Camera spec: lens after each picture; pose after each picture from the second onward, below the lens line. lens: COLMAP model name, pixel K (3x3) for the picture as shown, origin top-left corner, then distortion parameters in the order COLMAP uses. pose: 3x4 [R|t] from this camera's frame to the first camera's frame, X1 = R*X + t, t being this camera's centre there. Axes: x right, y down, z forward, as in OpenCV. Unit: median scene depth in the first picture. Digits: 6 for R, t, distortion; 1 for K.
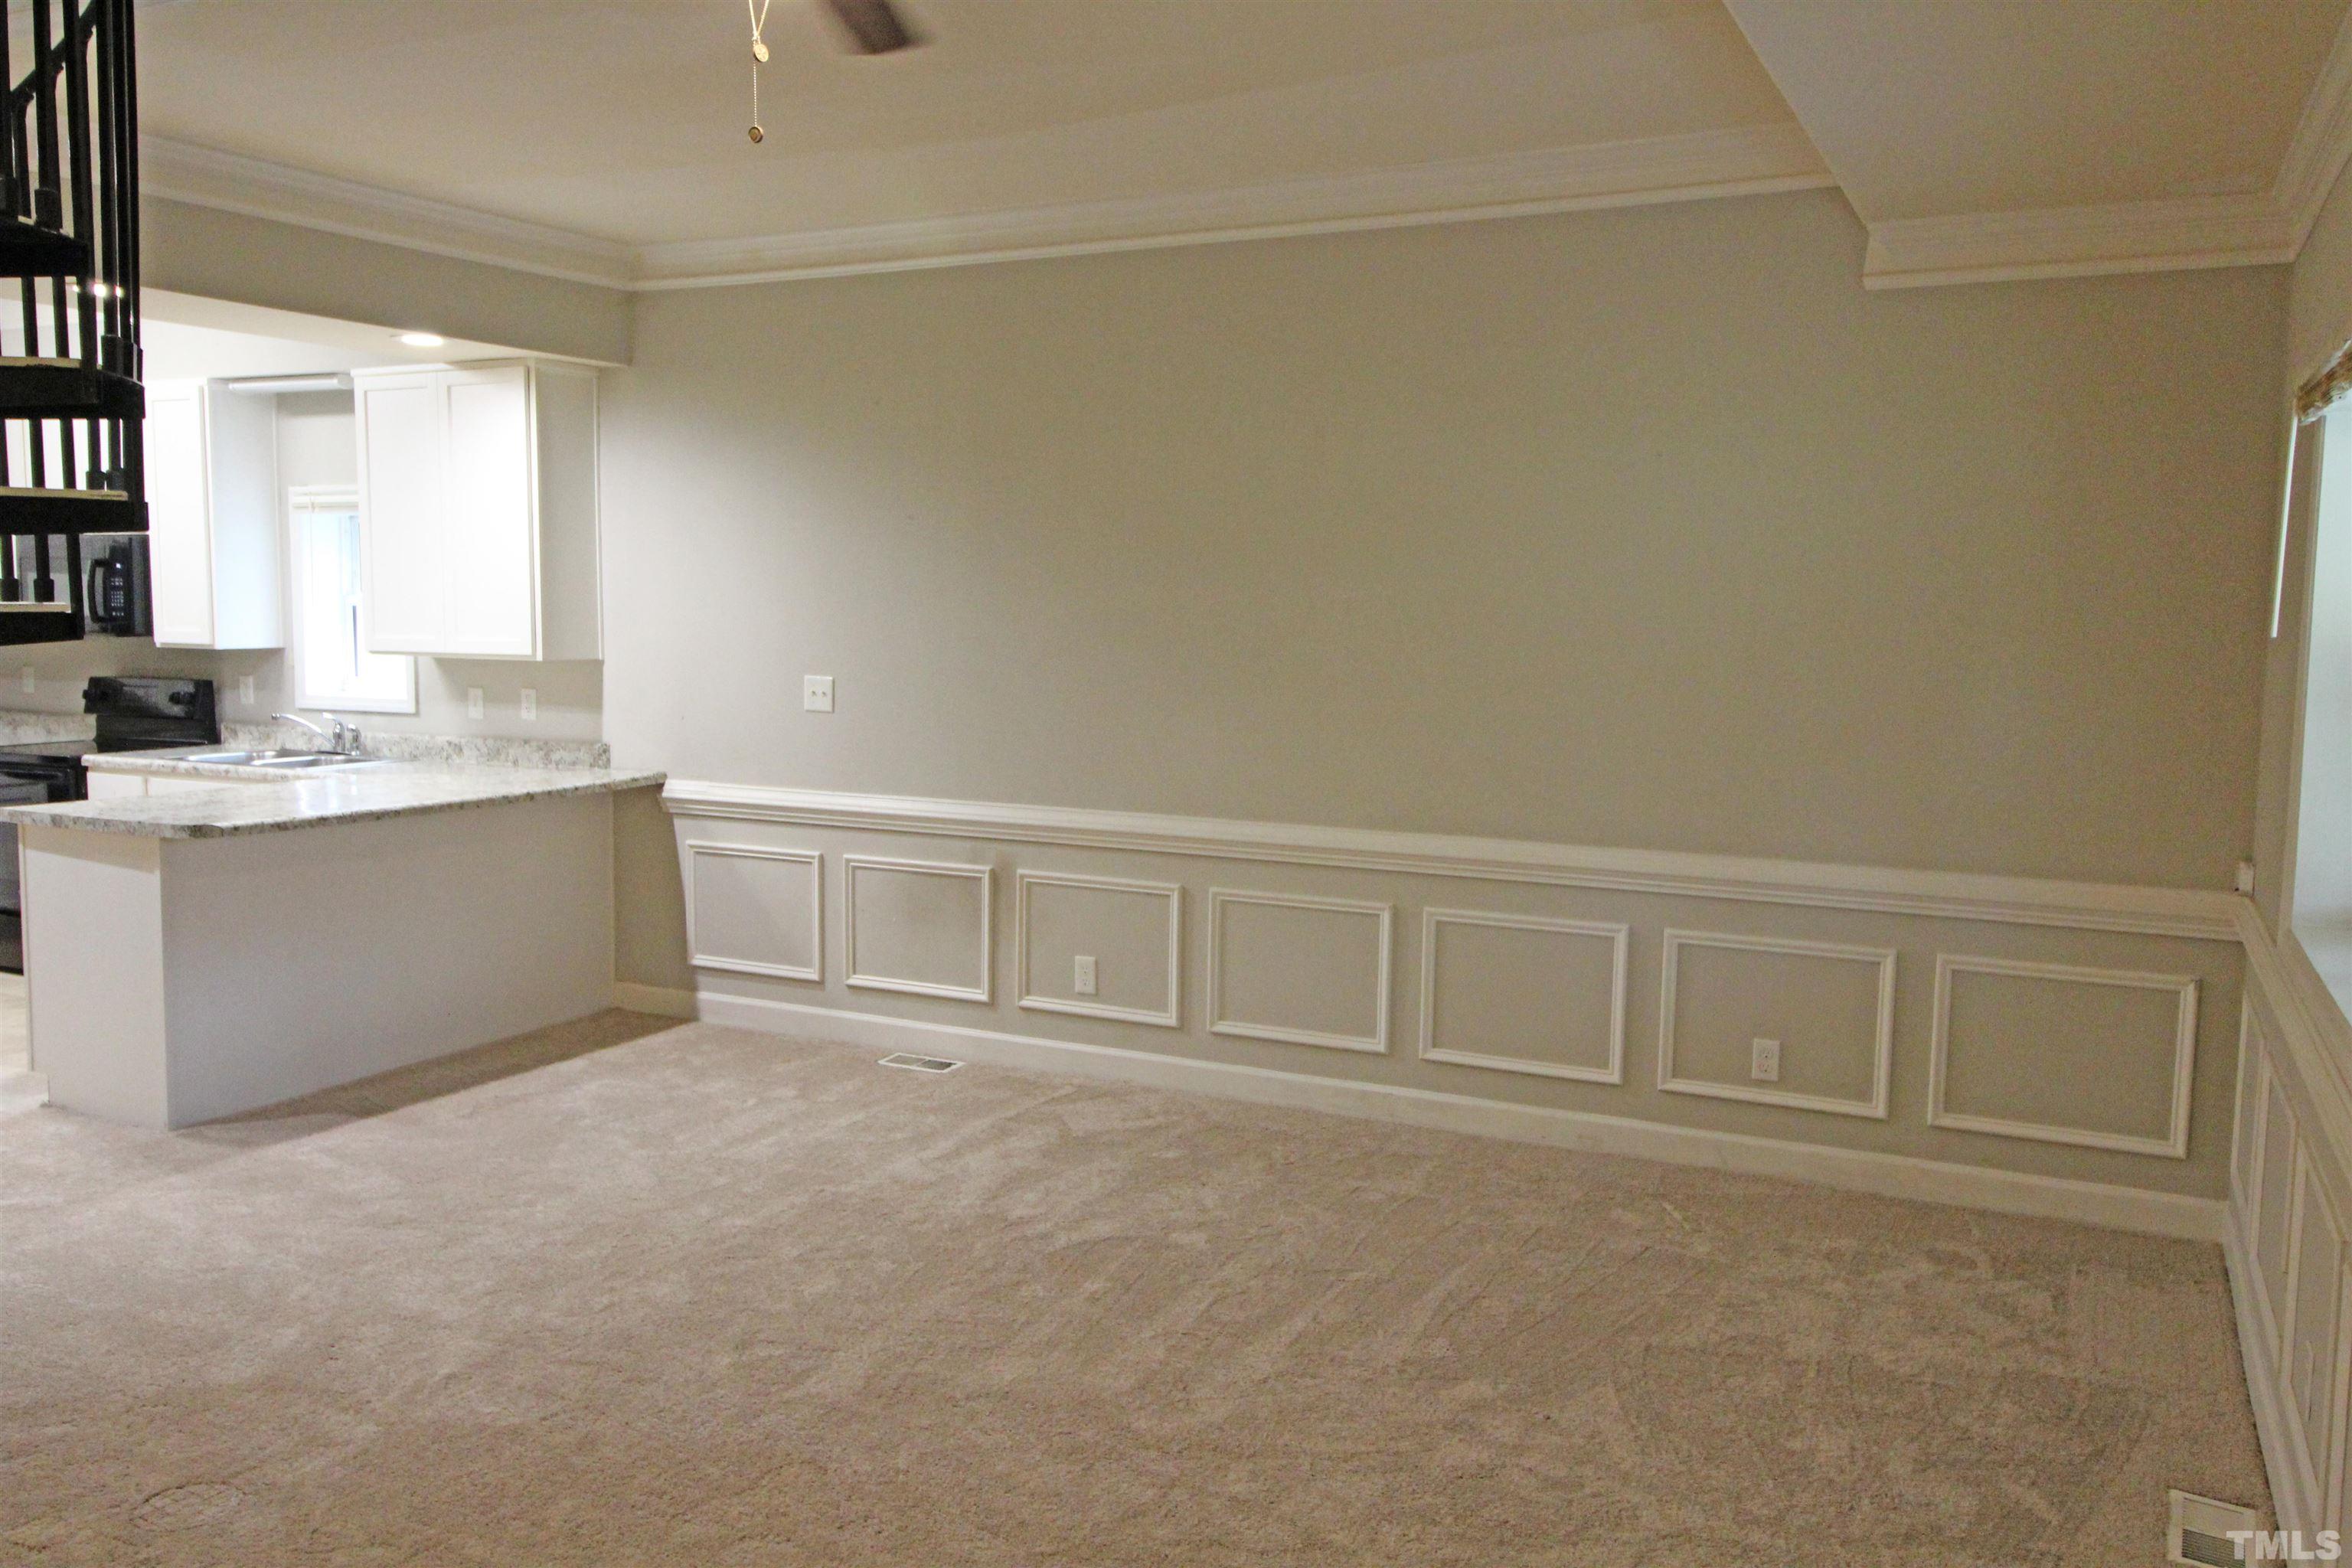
lens RADIAL K [[1860.8, 0, 1186.0], [0, 1860.8, 787.6], [0, 0, 1]] dist [0.008086, -0.002842]
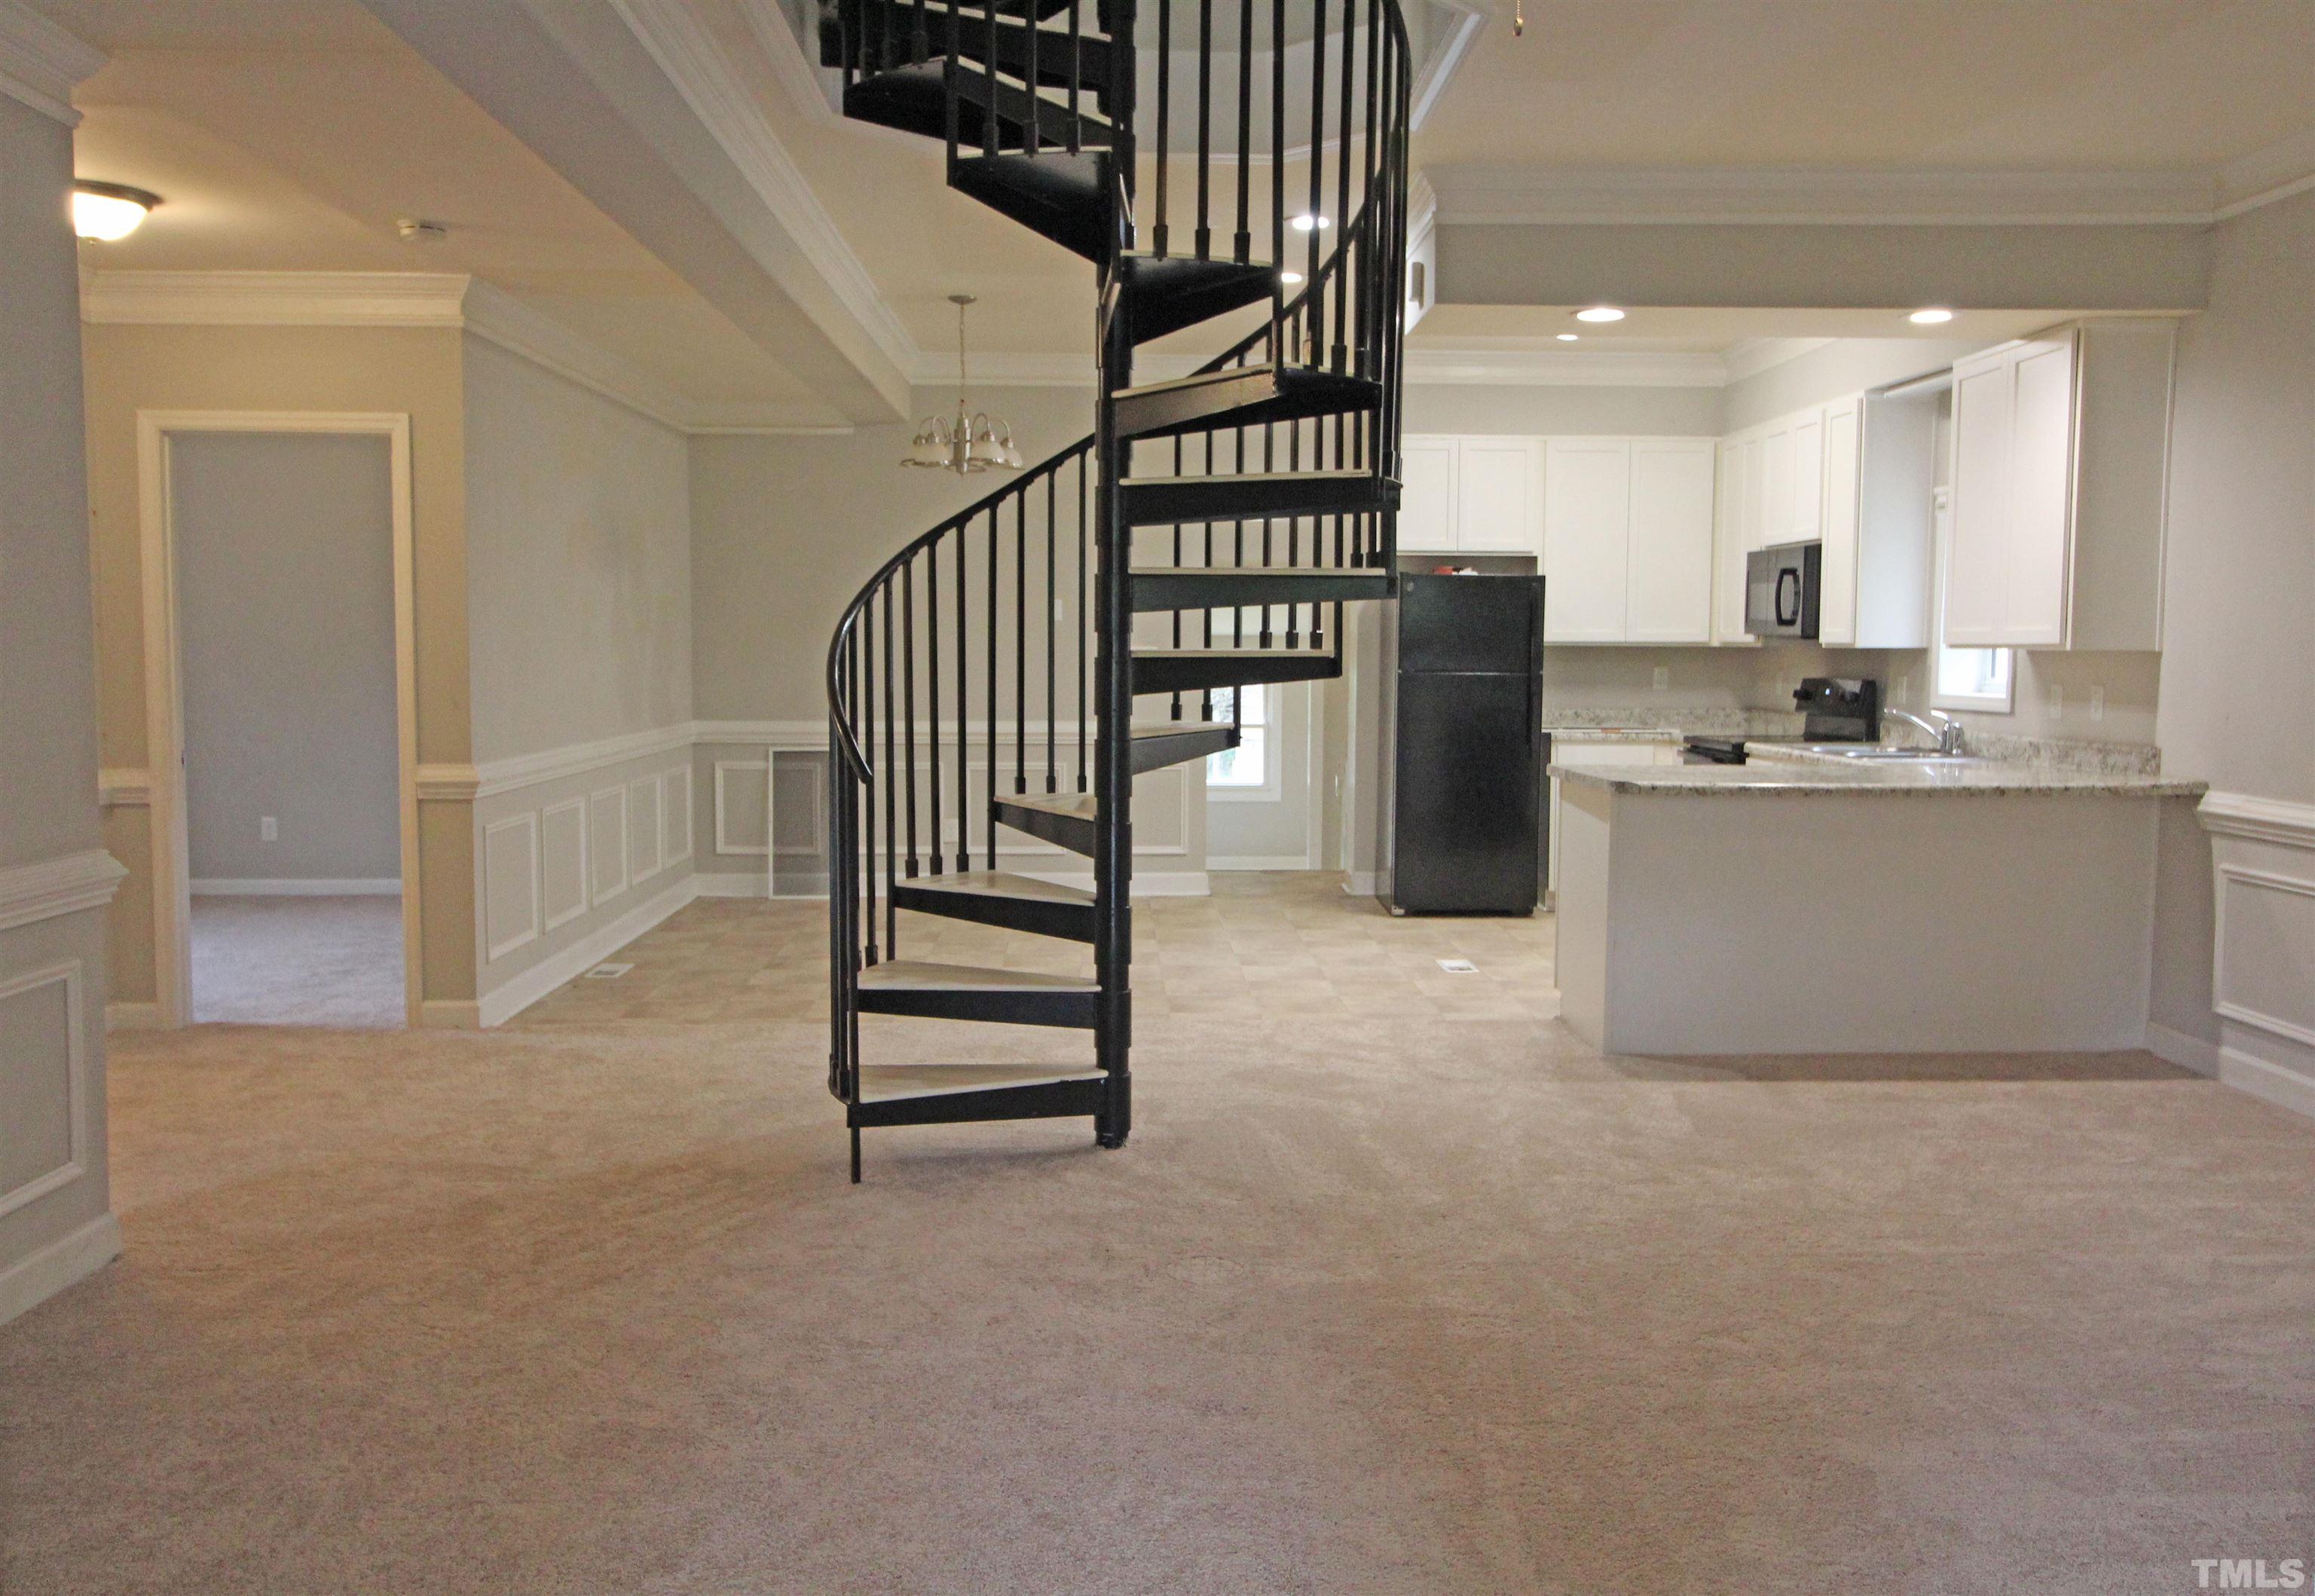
lens RADIAL K [[1890.8, 0, 1165.1], [0, 1890.8, 787.1], [0, 0, 1]] dist [0.038053, 0.003339]
pose [[0.475238, 0.059496, -0.877843, 0.260218], [-0.089560, 0.995800, 0.019005, 0.020015], [0.875287, 0.069588, 0.478570, 0.165222]]
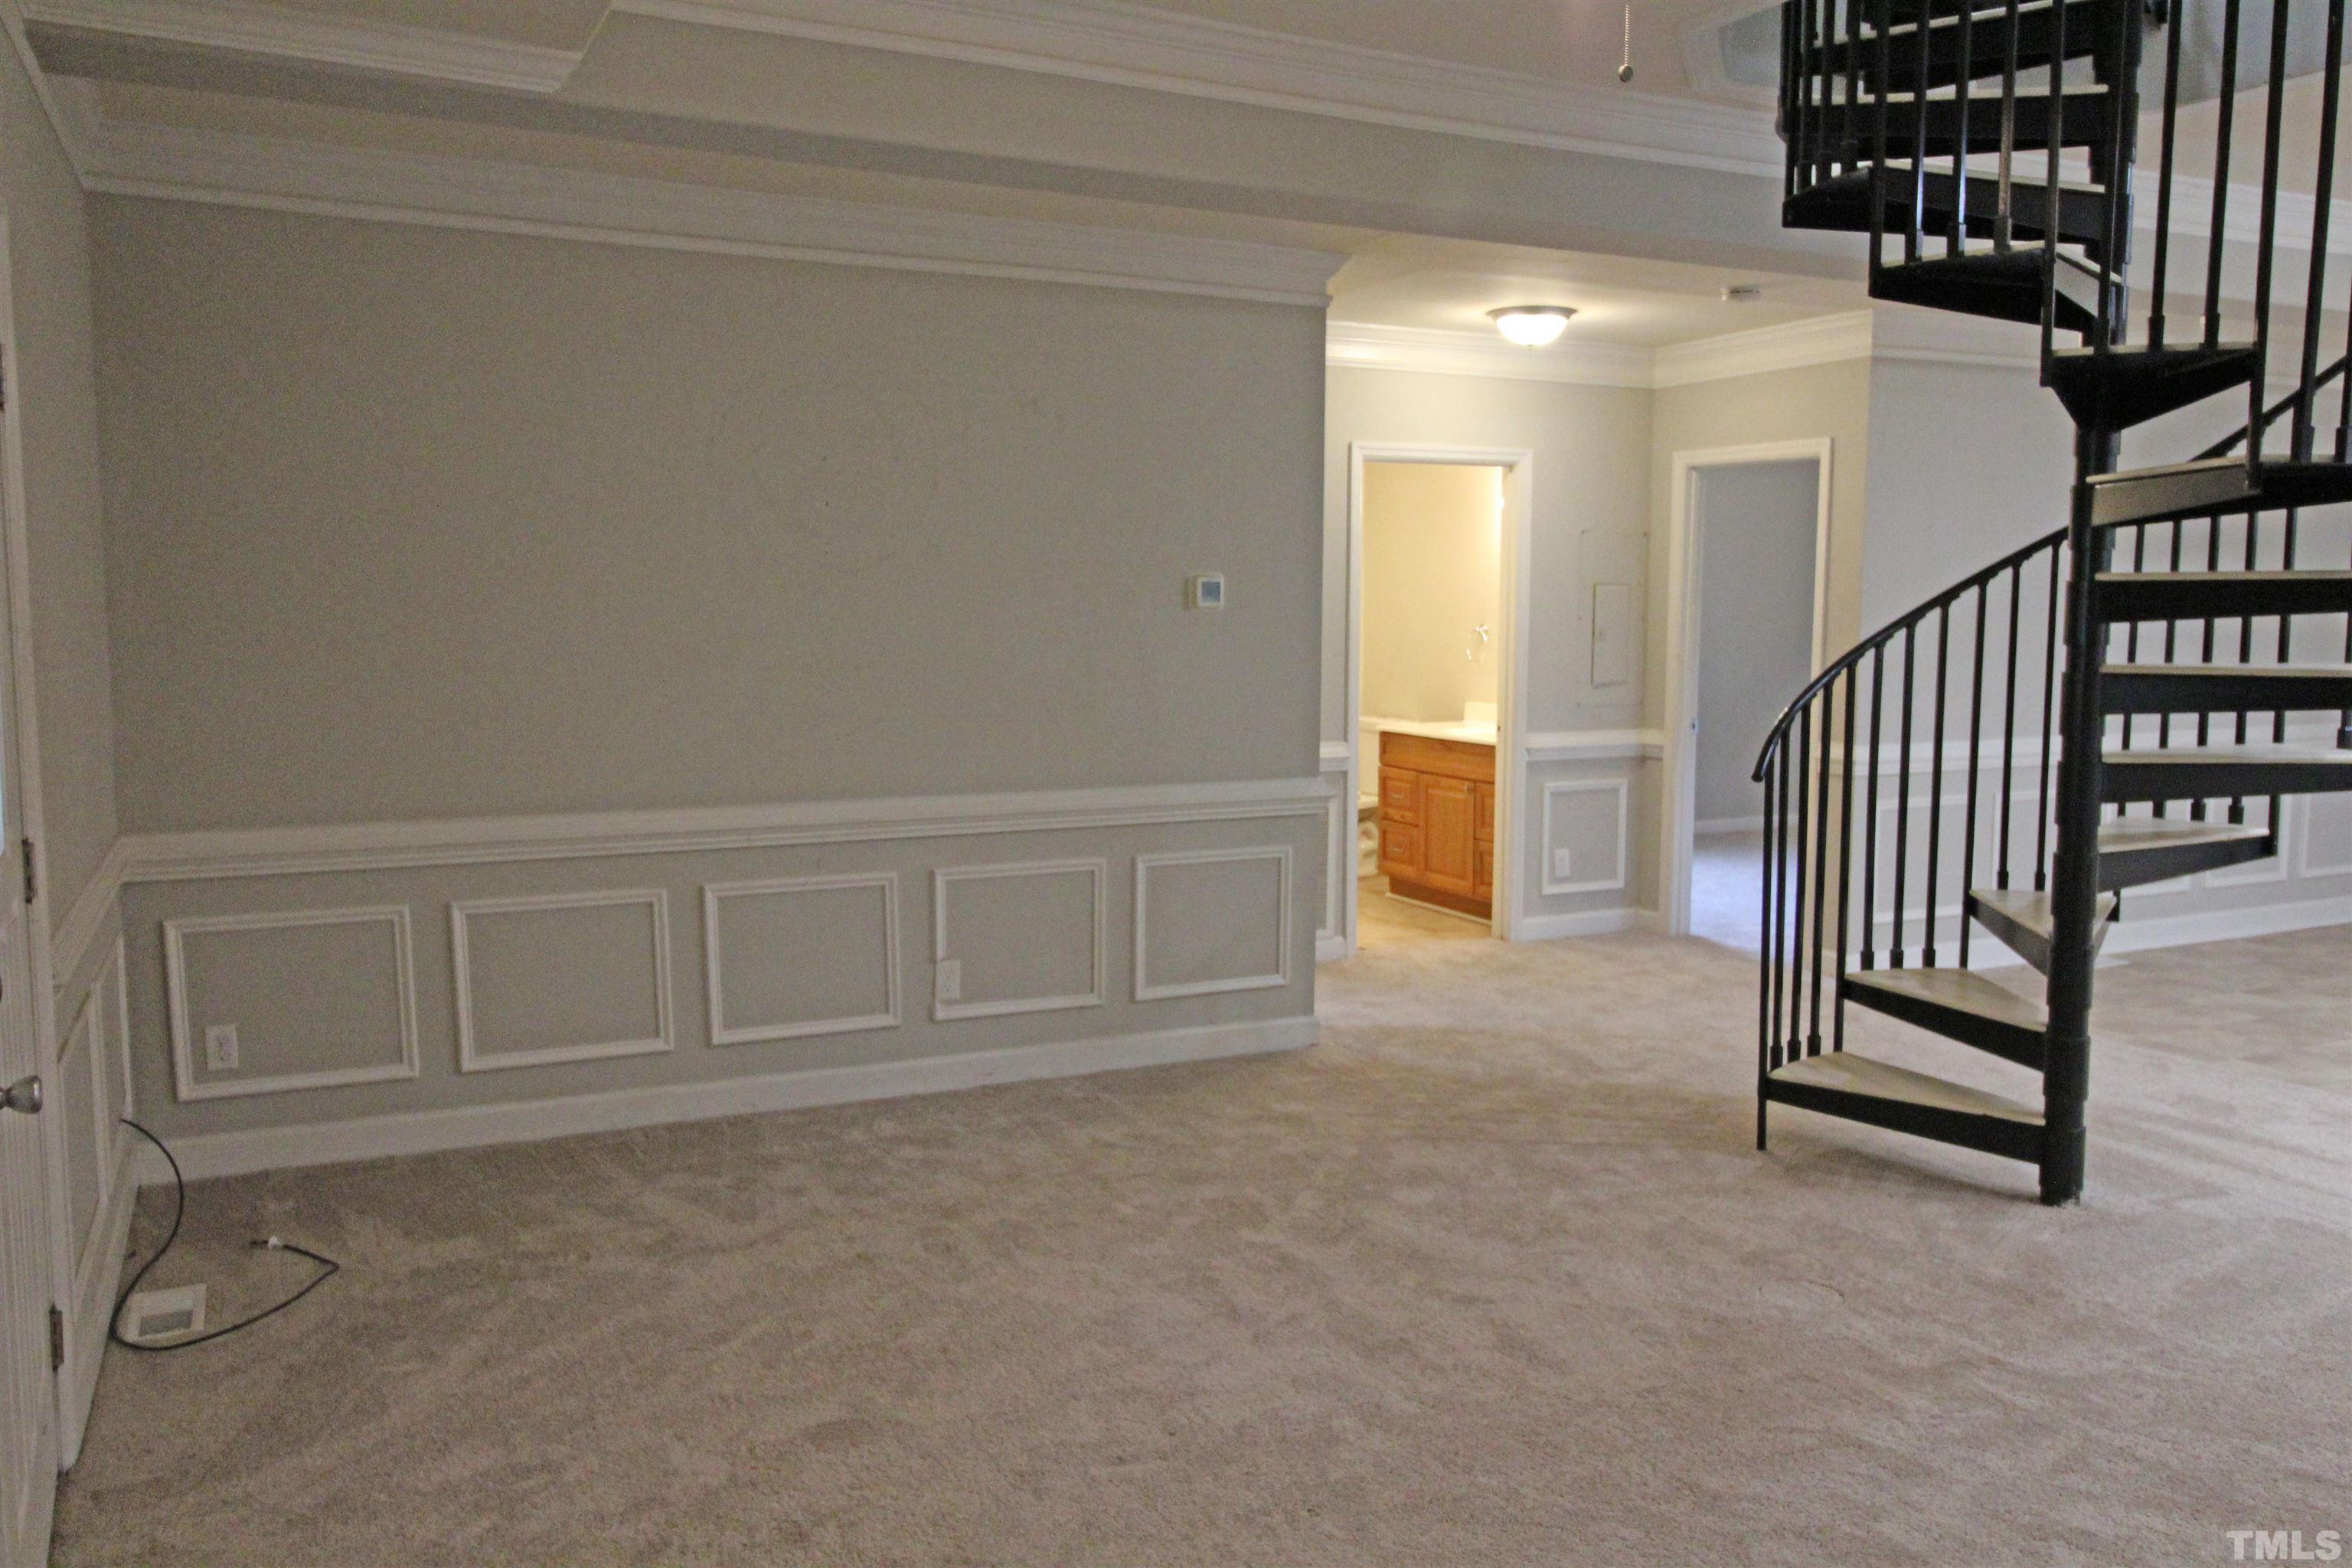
lens RADIAL K [[1860.8, 0, 1184.7], [0, 1860.8, 776.0], [0, 0, 1]] dist [0.008086, -0.002842]
pose [[-0.604313, 0.066019, -0.794007, 0.319905], [-0.091910, 0.984132, 0.151780, -0.047873], [0.791428, 0.164700, -0.588656, 0.626791]]
